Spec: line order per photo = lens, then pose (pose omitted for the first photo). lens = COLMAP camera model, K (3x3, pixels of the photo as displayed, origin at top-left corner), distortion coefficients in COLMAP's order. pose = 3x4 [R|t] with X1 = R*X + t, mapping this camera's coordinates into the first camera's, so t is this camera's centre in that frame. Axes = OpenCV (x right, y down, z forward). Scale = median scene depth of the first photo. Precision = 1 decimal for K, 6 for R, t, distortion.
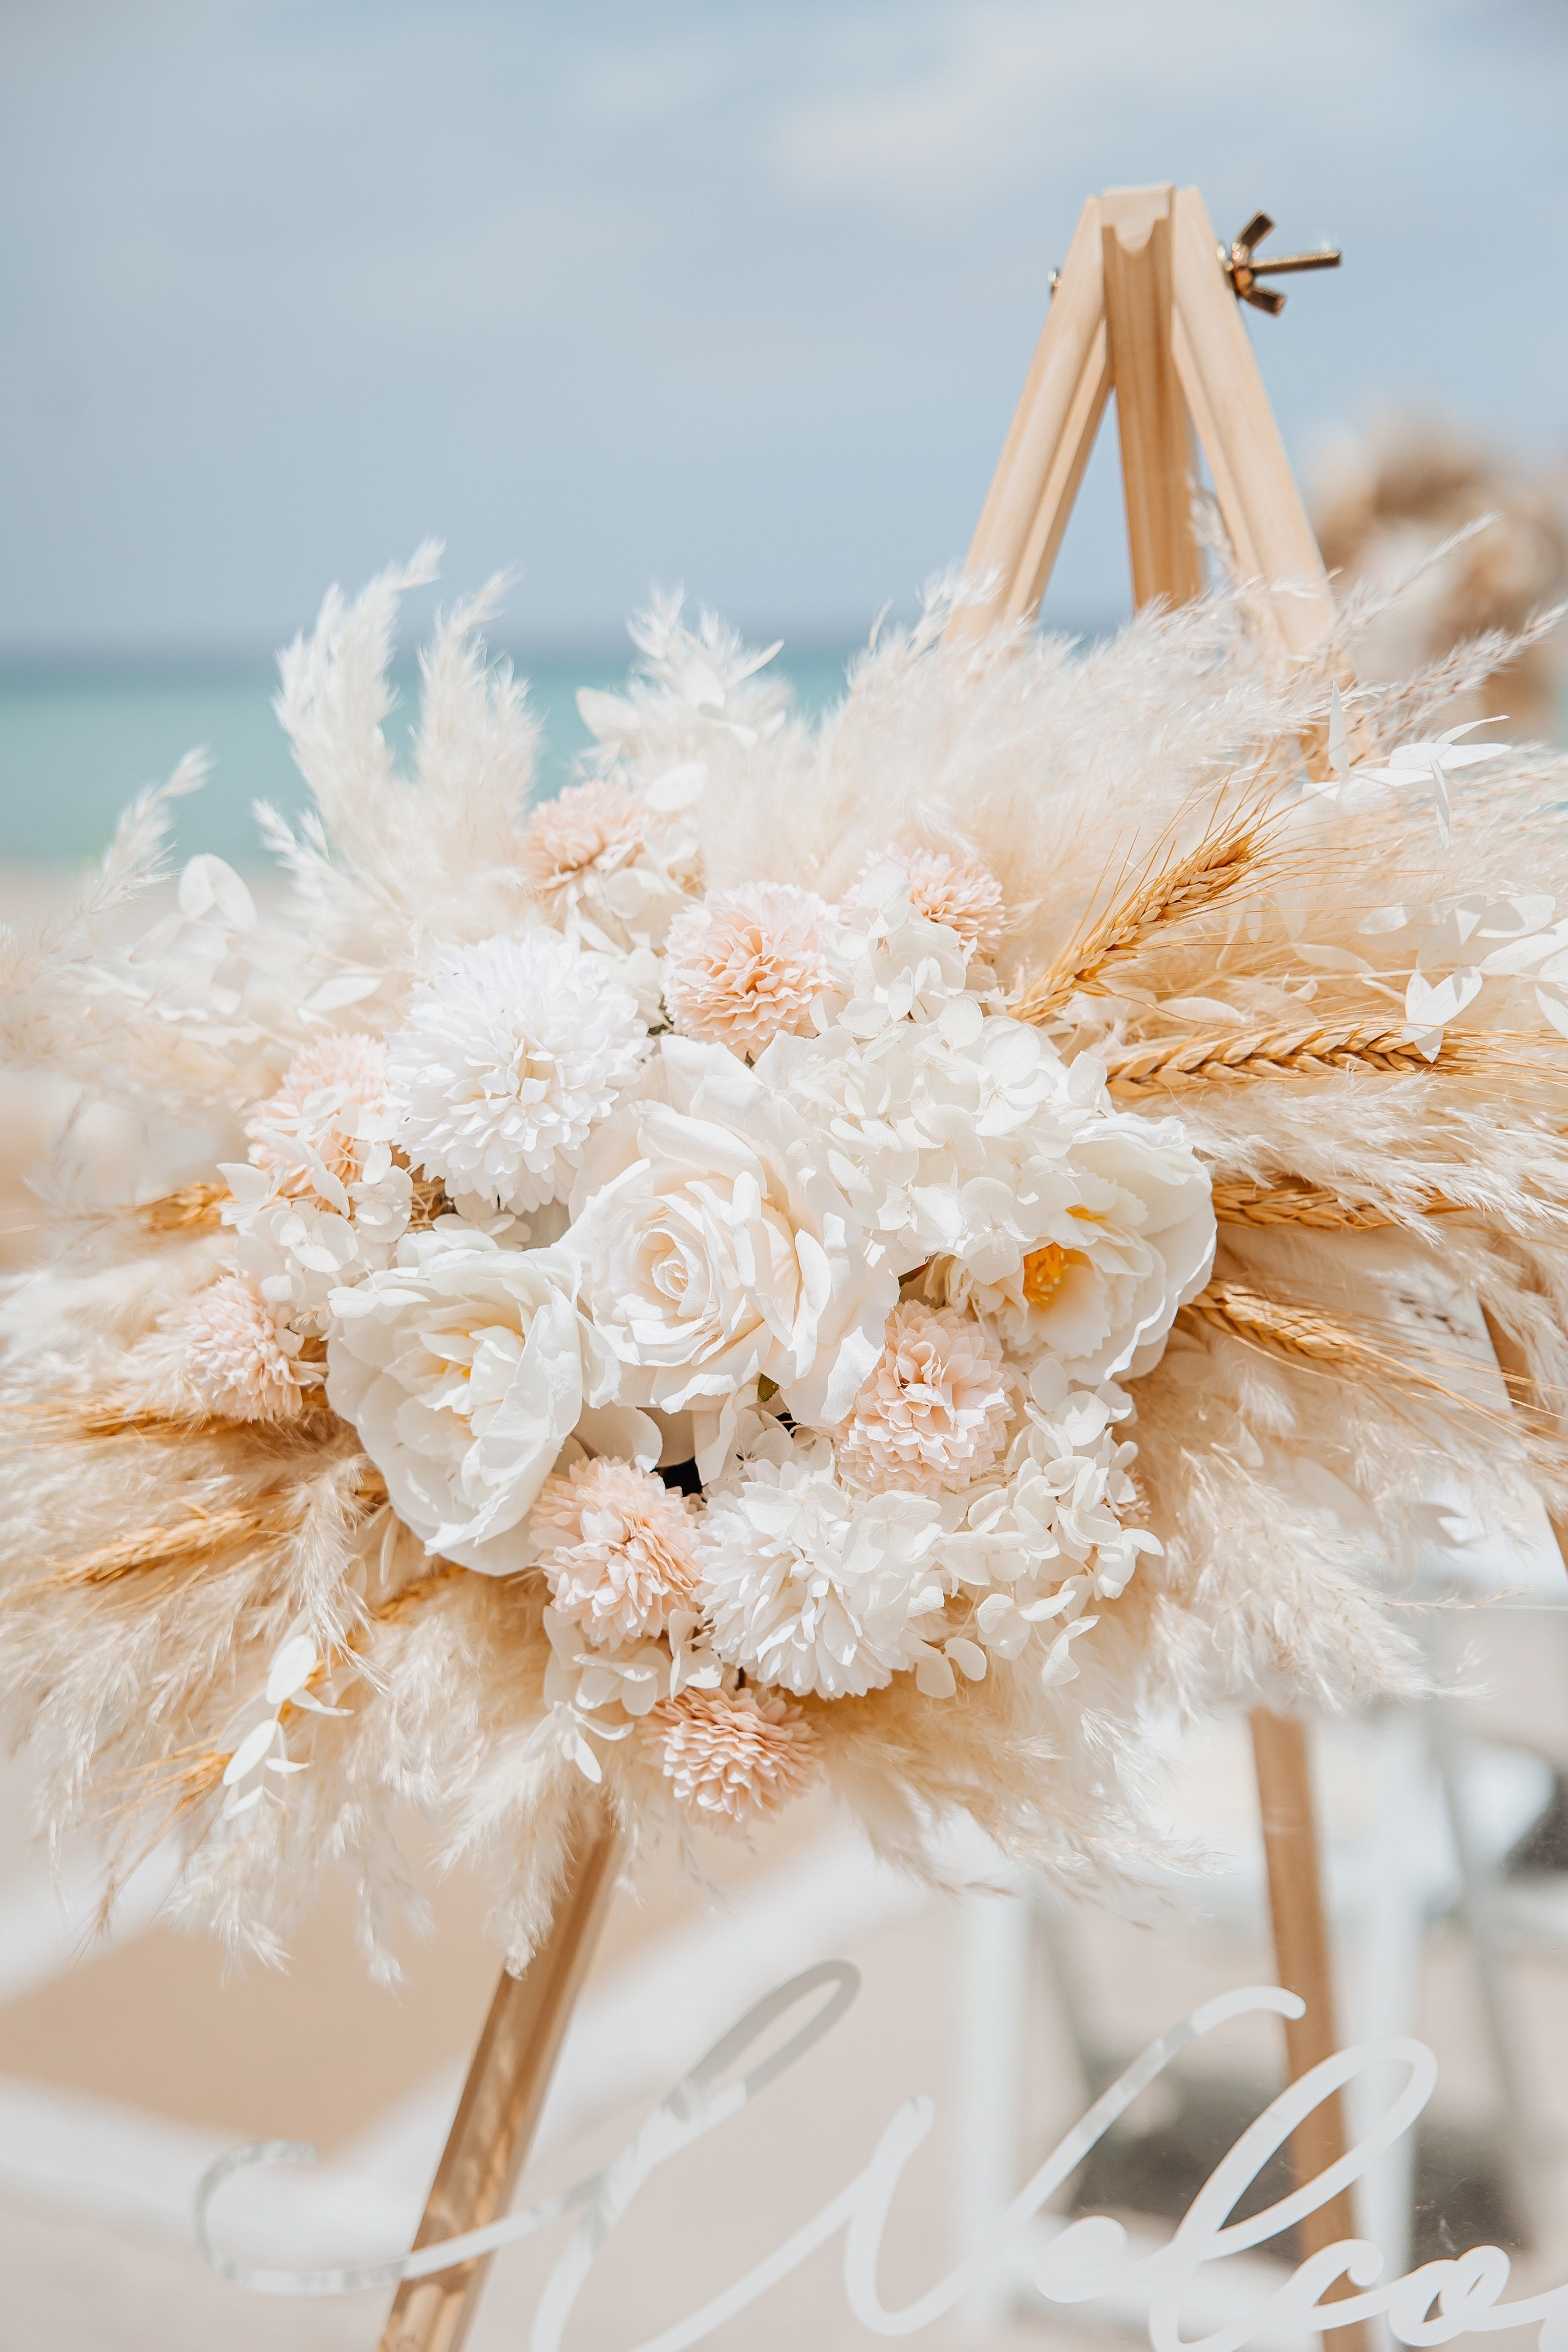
lens RADIAL K [[3328.9, 0, 781.0], [0, 3328.9, 1140.5], [0, 0, 1]] dist [-0.015174, 0.002665]
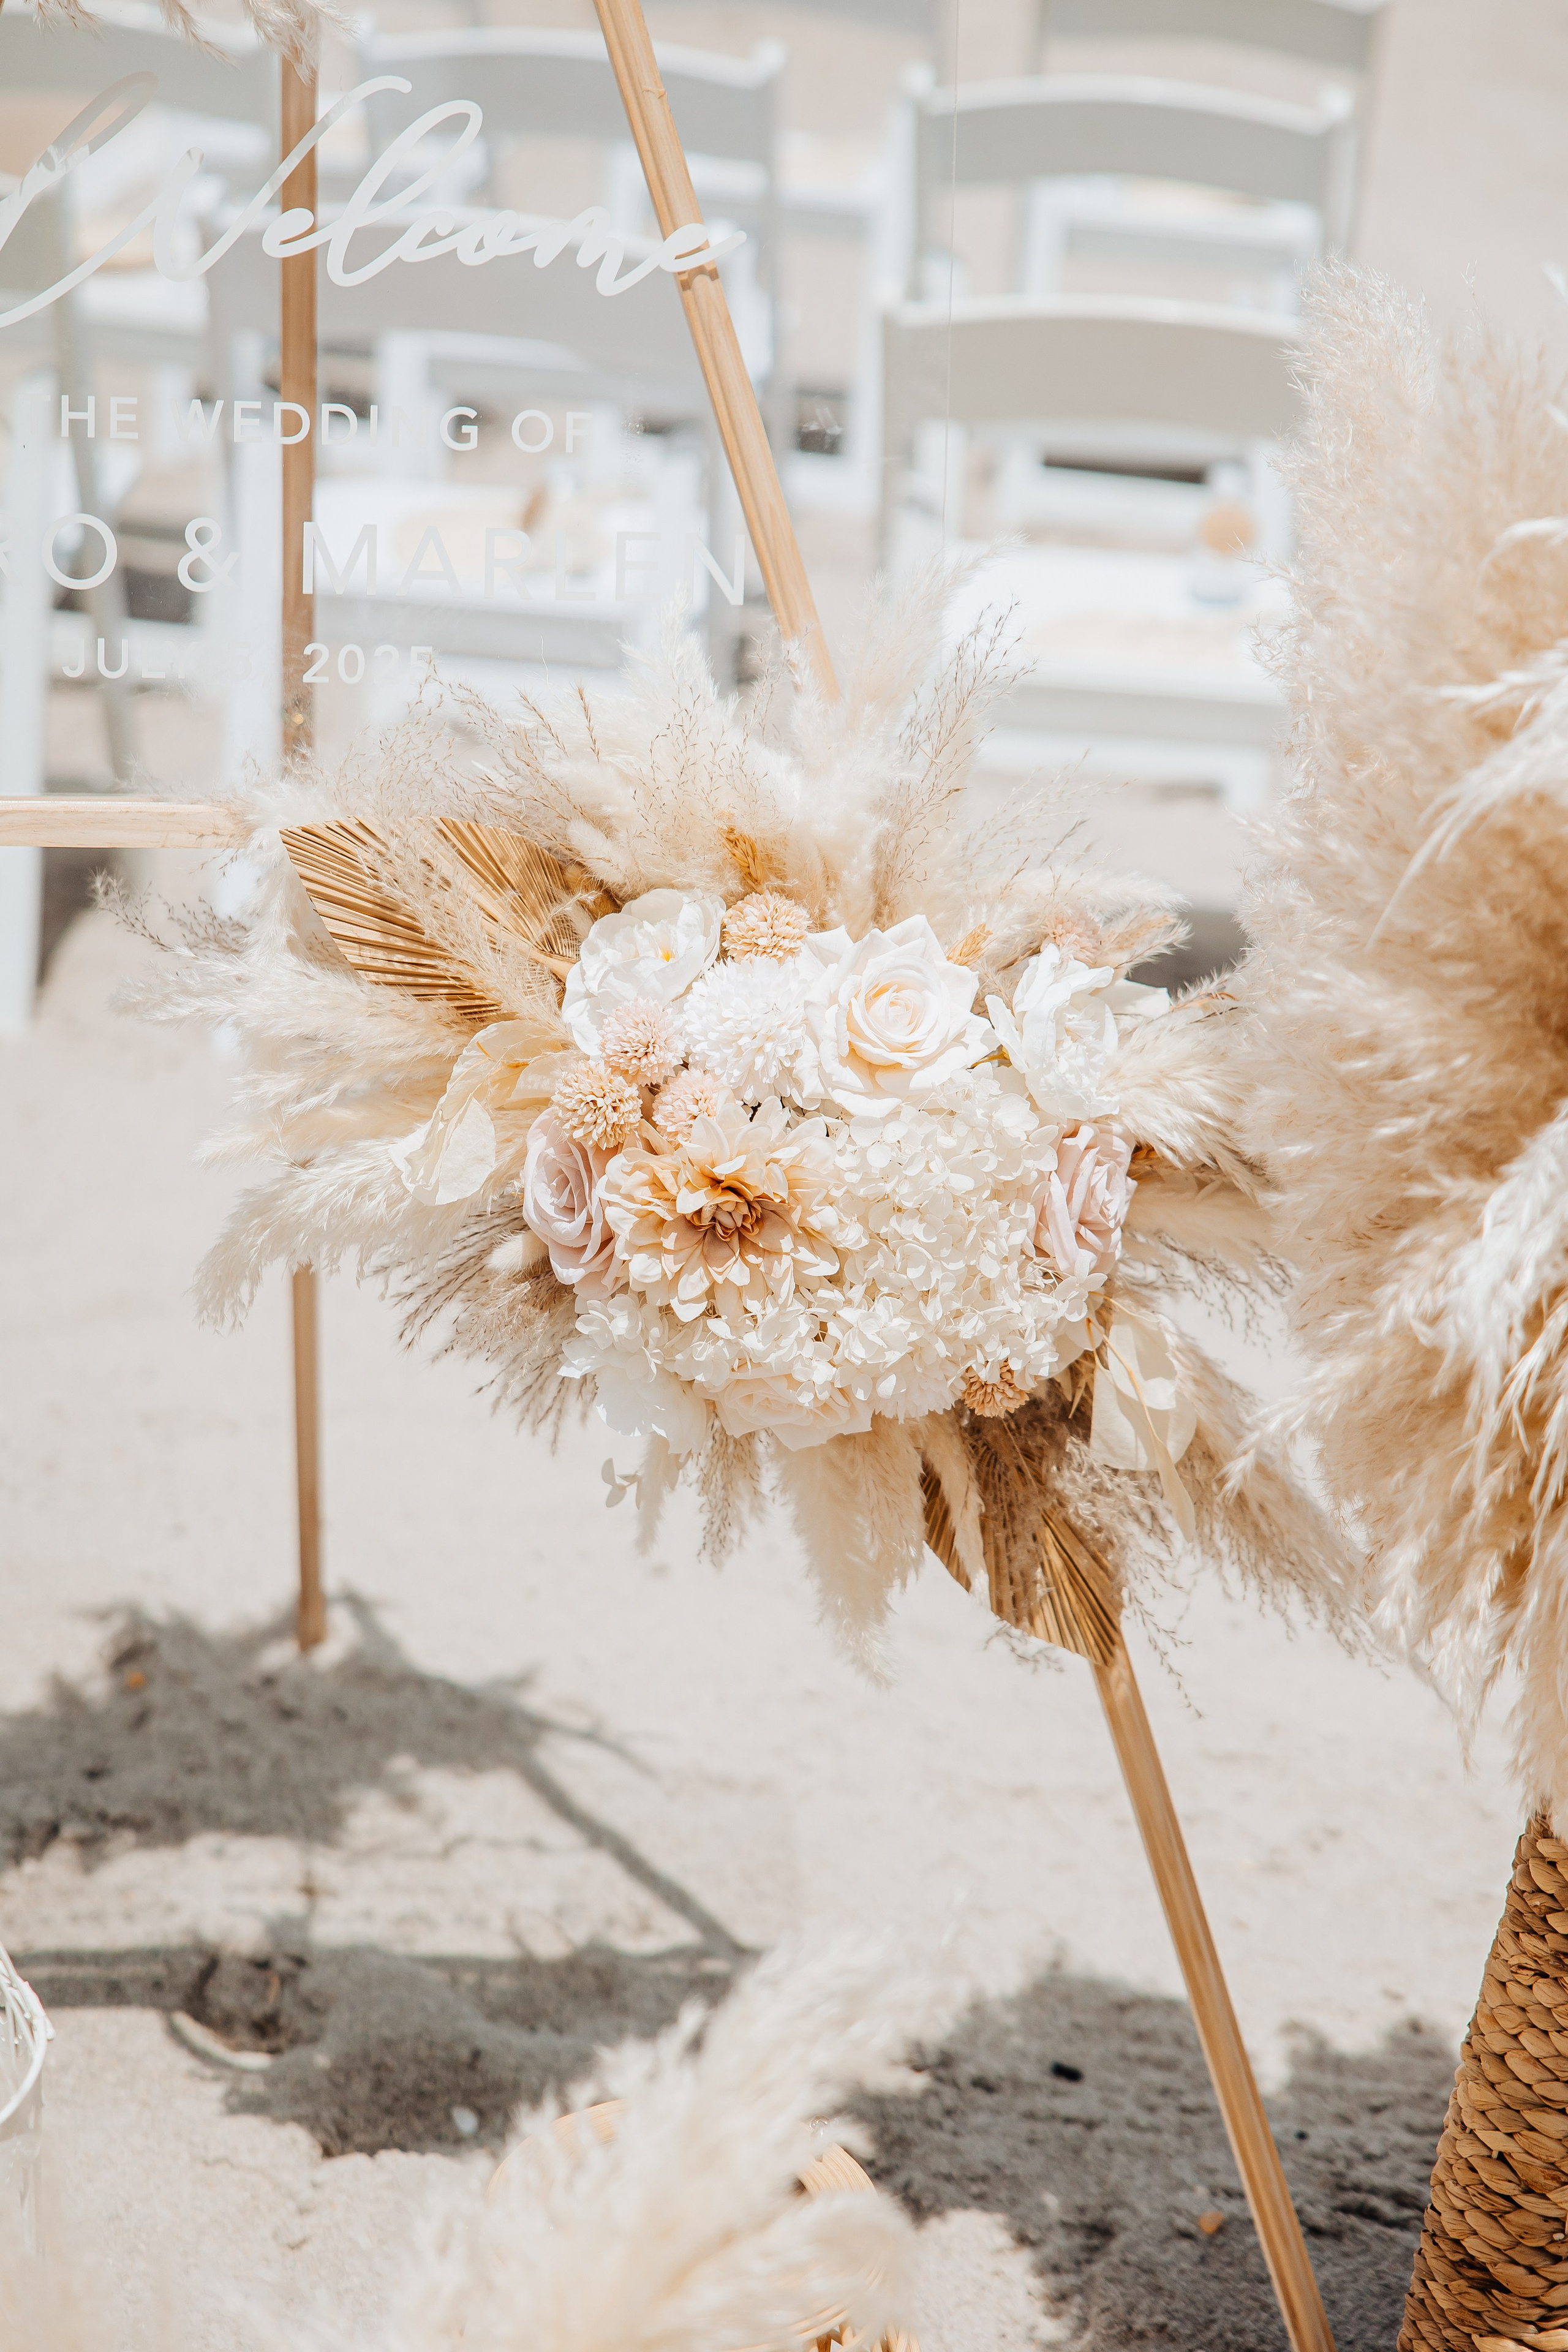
lens RADIAL K [[4648.6, 0, 784.0], [0, 4648.6, 1176.0], [0, 0, 1]] dist [0.031274, -0.132274]
pose [[0.906304, -0.075845, 0.415764, -0.790902], [-0.026269, 0.971753, 0.234532, 0.243842], [-0.421808, -0.223479, 0.878712, -1.520789]]
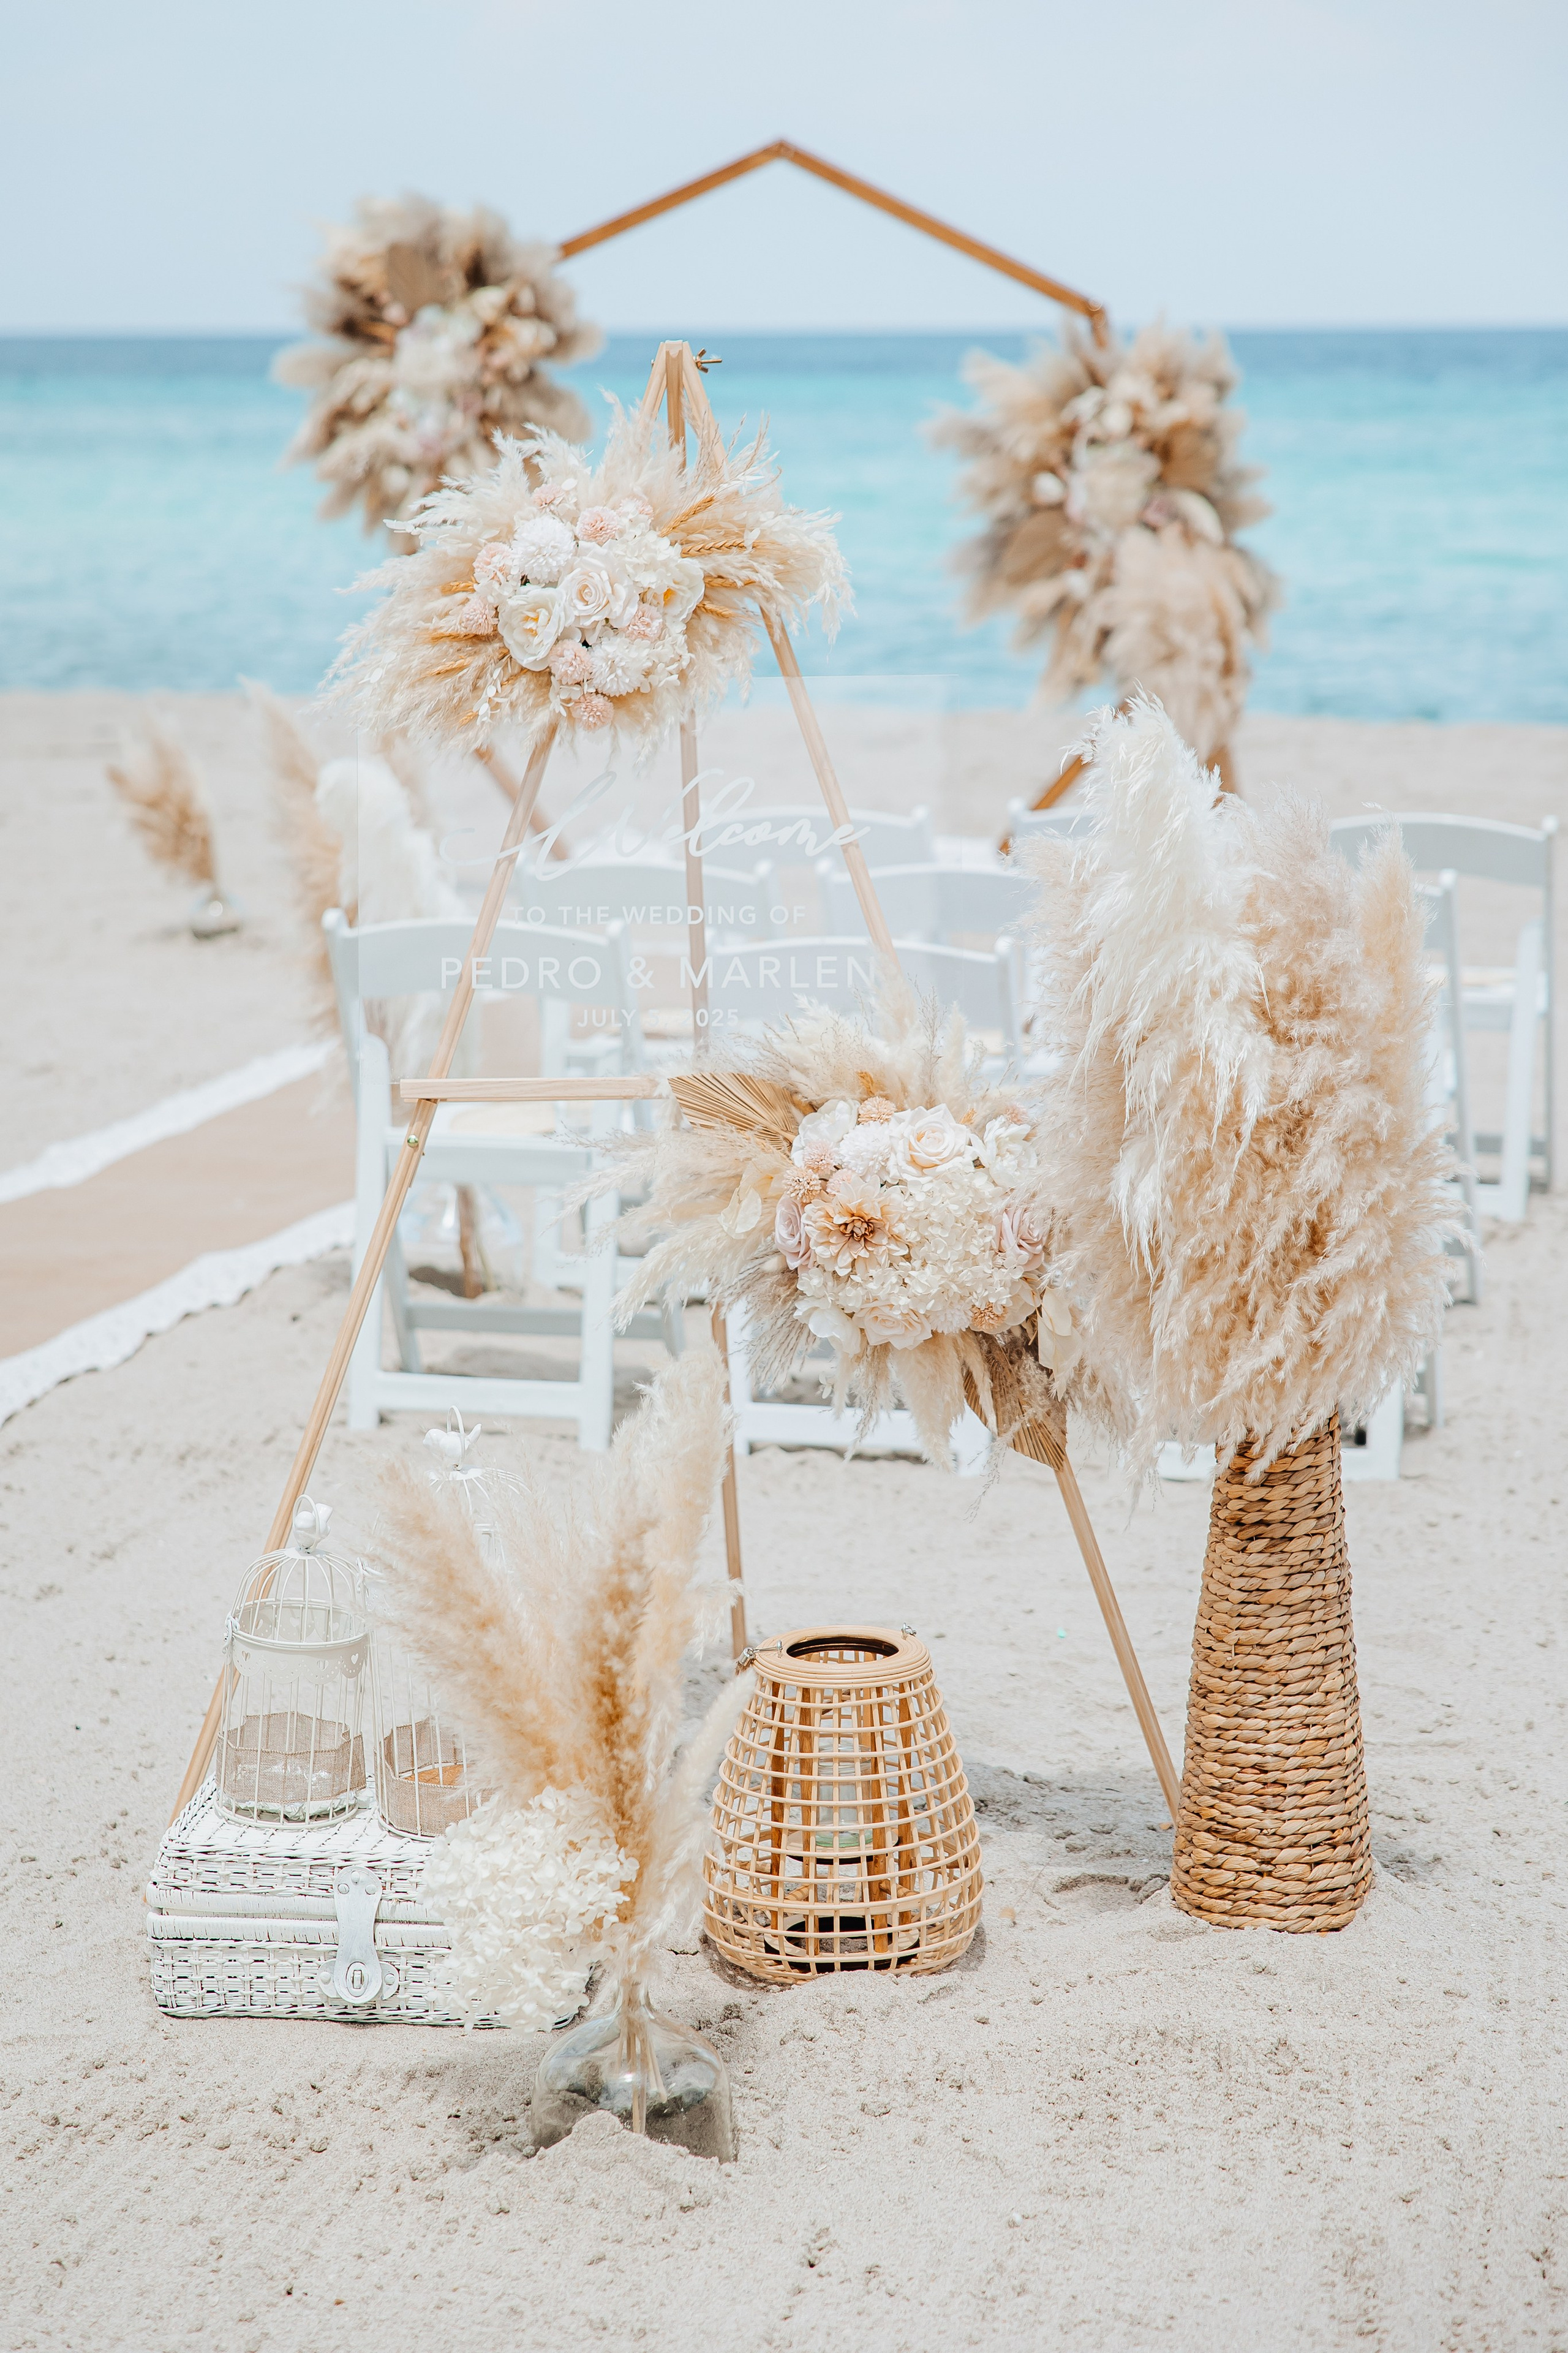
lens RADIAL K [[4916.3, 0, 784.0], [0, 4916.3, 1176.5], [0, 0, 1]] dist [0.013165, -0.255349]
pose [[0.956390, -0.020759, 0.291355, -1.674346], [0.016730, 0.999727, 0.016310, 0.700037], [-0.291614, -0.010725, 0.956476, -5.246527]]
